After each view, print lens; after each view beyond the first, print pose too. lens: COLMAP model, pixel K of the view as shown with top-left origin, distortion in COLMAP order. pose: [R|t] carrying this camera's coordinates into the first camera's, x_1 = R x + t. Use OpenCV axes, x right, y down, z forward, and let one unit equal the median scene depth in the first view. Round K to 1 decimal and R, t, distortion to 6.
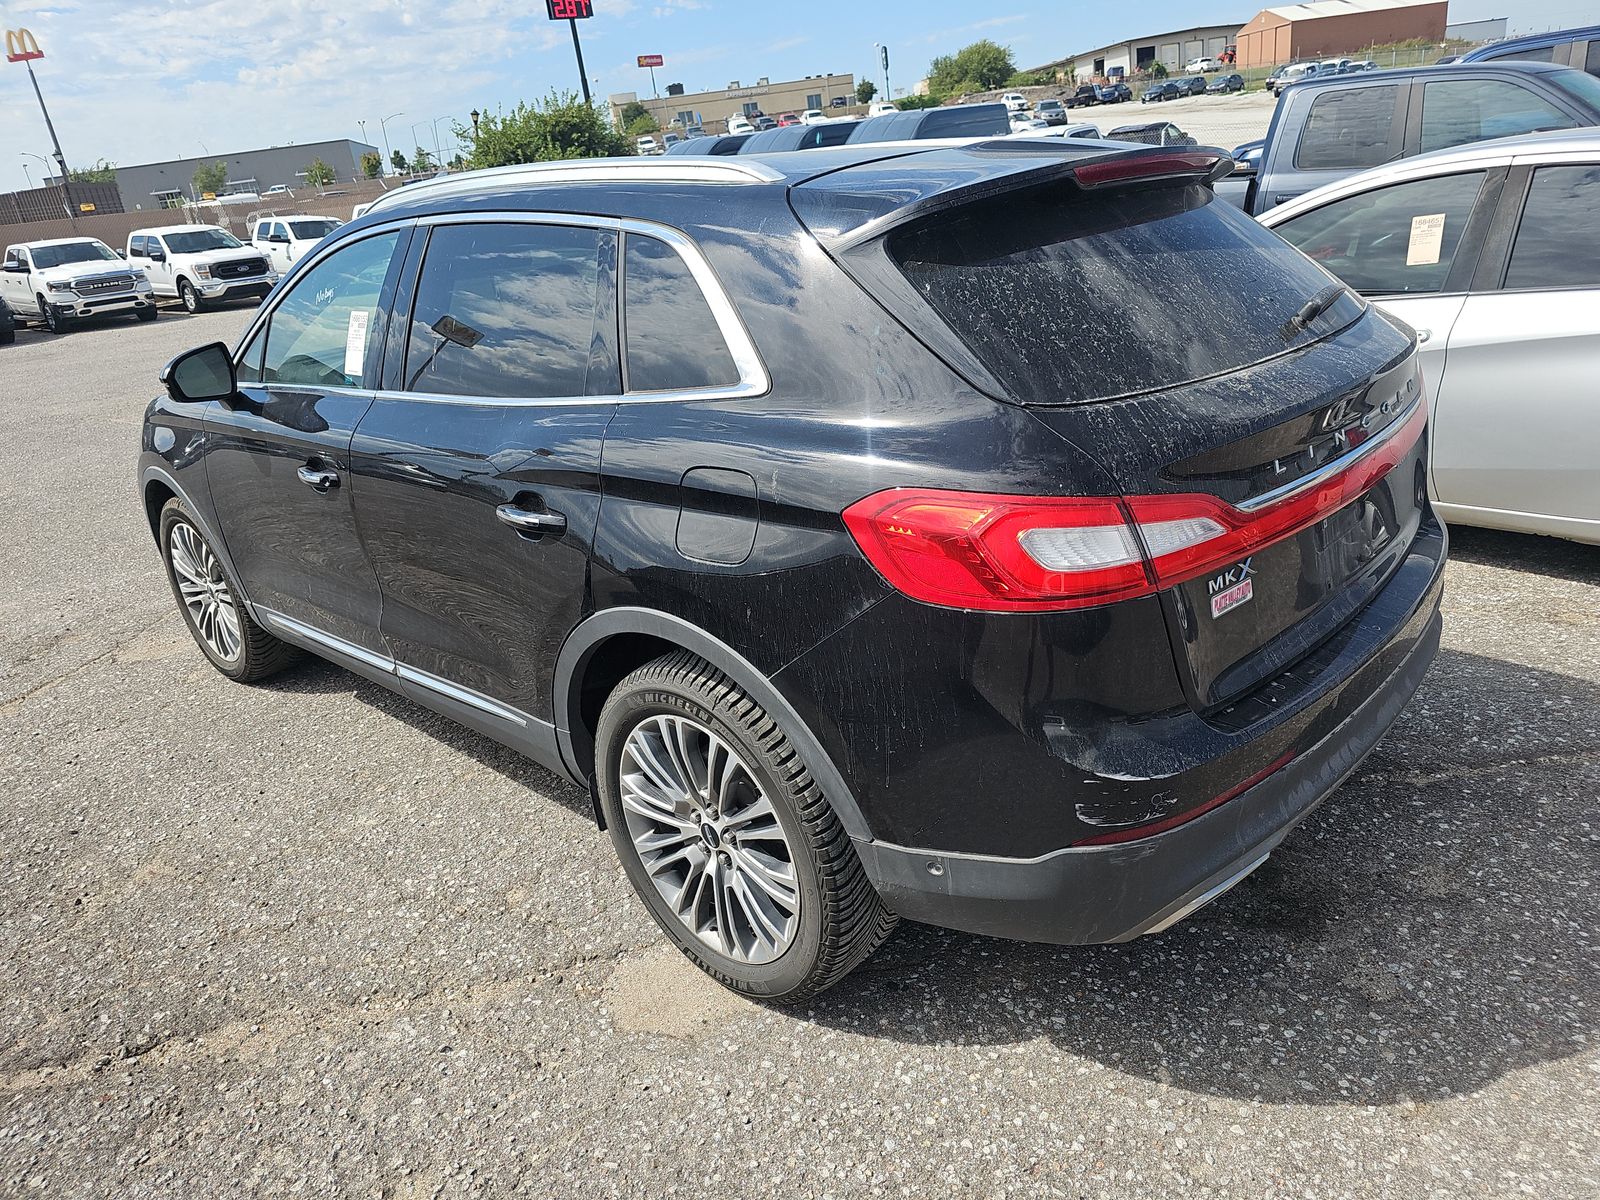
lens RADIAL K [[1062.9, 0, 816.0], [0, 1062.9, 597.8], [0, 0, 1]] dist [0.038994, -0.035778]
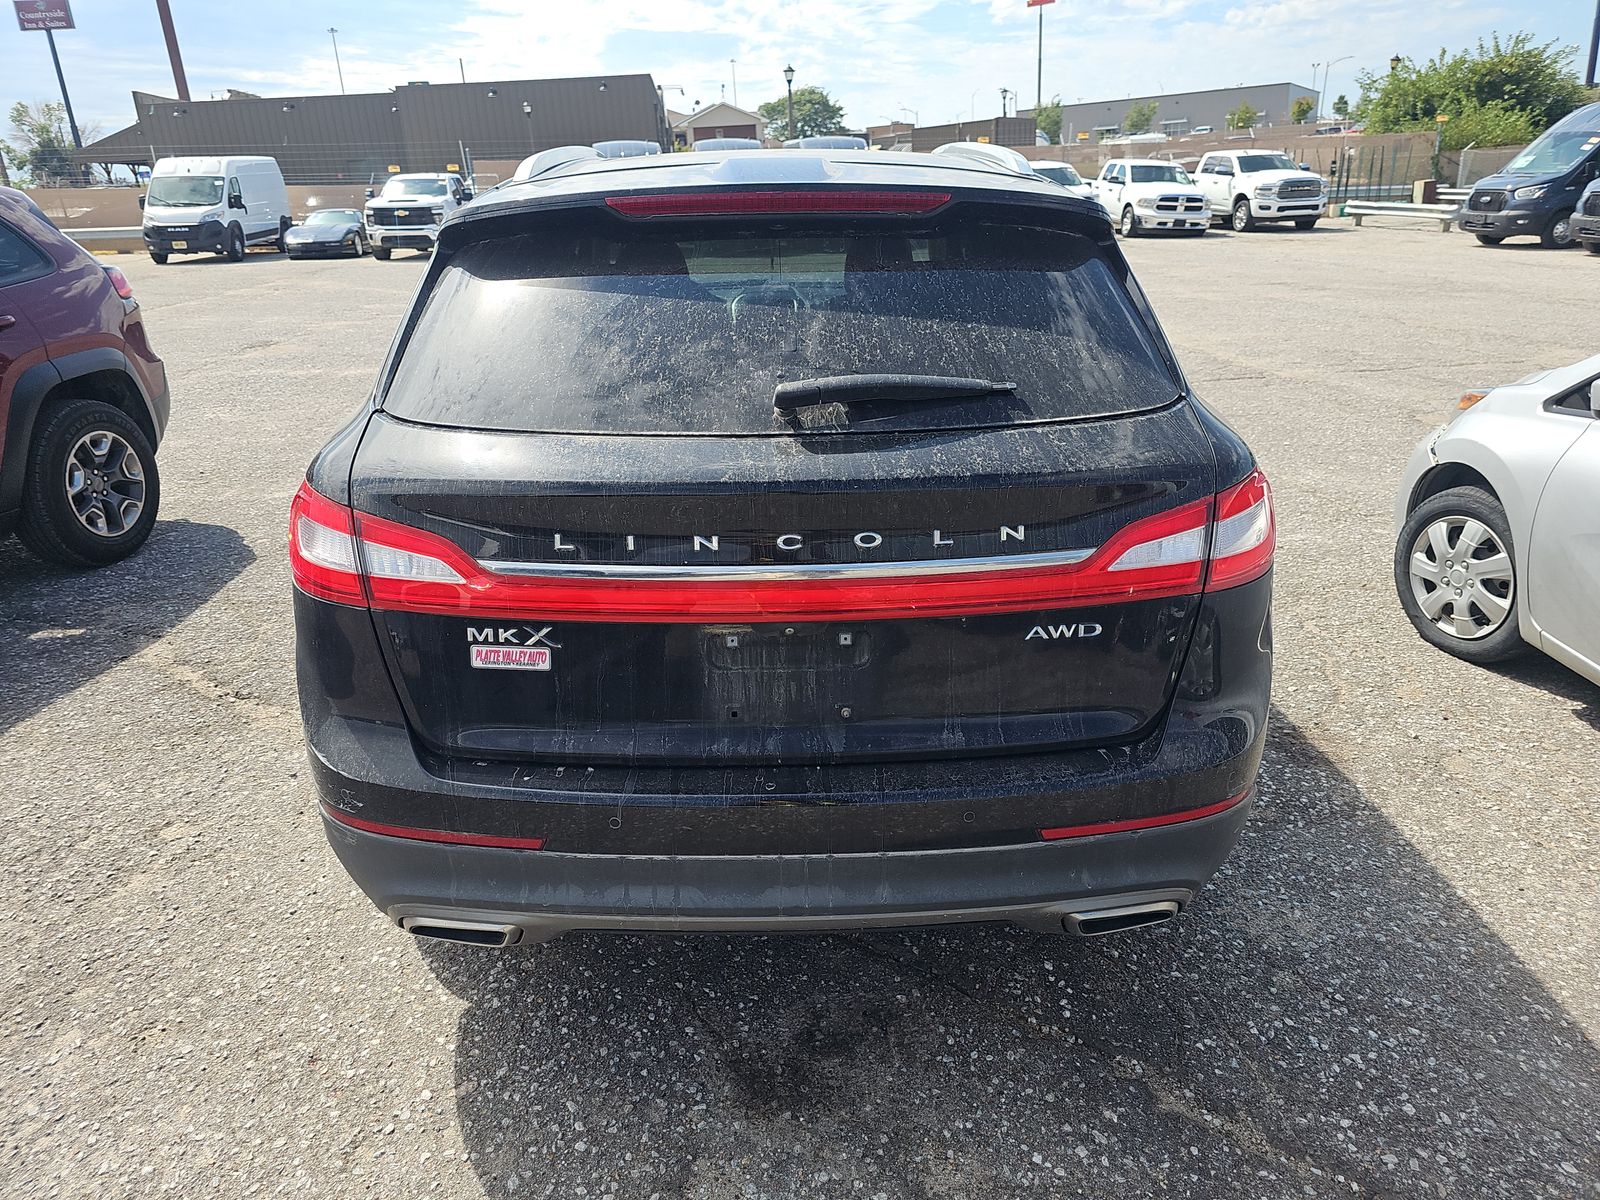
lens RADIAL K [[1062.9, 0, 788.5], [0, 1062.9, 583.1], [0, 0, 1]] dist [0.038994, -0.035778]
pose [[0.692756, 0.330101, -0.641189, 0.058217], [-0.307840, 0.939376, 0.151018, -0.014461], [0.652169, 0.092765, 0.752377, 0.021659]]
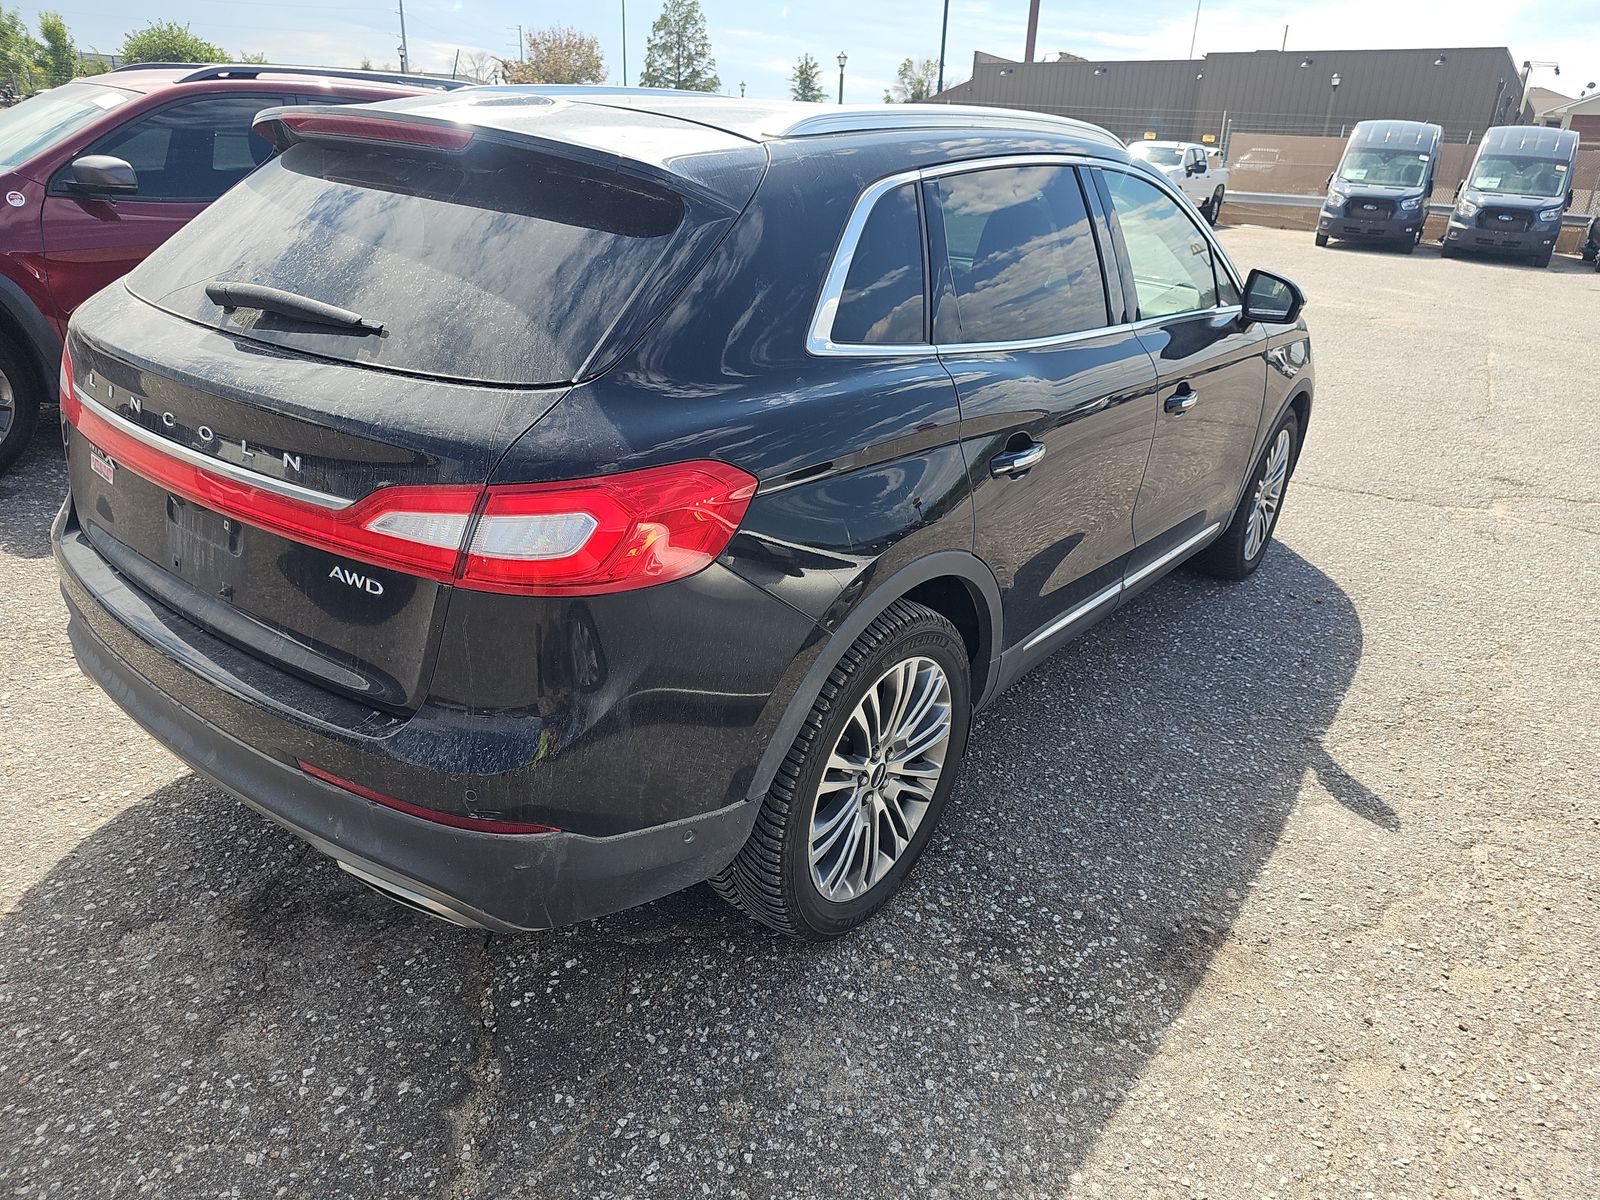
lens RADIAL K [[1062.9, 0, 820.9], [0, 1062.9, 601.6], [0, 0, 1]] dist [0.038994, -0.035778]
pose [[0.097831, 0.490518, -0.865922, 0.080611], [-0.429134, 0.805841, 0.408000, -0.036765], [0.897927, 0.331682, 0.289334, 0.072085]]
